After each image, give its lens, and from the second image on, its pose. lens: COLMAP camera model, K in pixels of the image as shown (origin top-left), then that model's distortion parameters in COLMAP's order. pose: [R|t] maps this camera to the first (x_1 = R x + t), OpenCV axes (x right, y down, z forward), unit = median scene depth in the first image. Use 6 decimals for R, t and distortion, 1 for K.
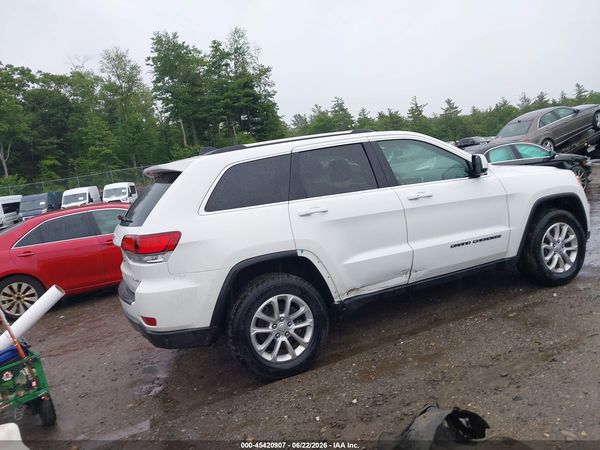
lens RADIAL K [[465.5, 0, 298.9], [0, 465.5, 224.8], [0, 0, 1]] dist [0.023087, -0.014000]
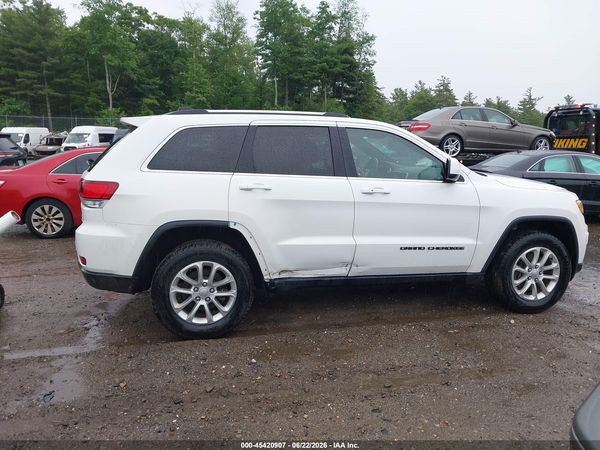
lens RADIAL K [[465.5, 0, 297.7], [0, 465.5, 224.6], [0, 0, 1]] dist [0.023087, -0.014000]
pose [[0.968970, 0.188841, -0.159490, 0.265512], [-0.178187, 0.980838, 0.078783, -0.040370], [0.171312, -0.047919, 0.984051, 0.018530]]
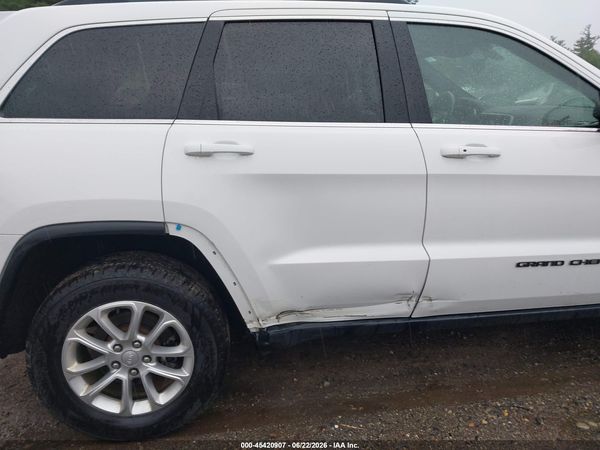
lens RADIAL K [[465.5, 0, 311.8], [0, 465.5, 221.8], [0, 0, 1]] dist [0.023087, -0.014000]
pose [[0.960502, 0.193235, -0.200238, 0.210124], [-0.157574, 0.970782, 0.180978, -0.052156], [0.229359, -0.142277, 0.962887, 0.489874]]
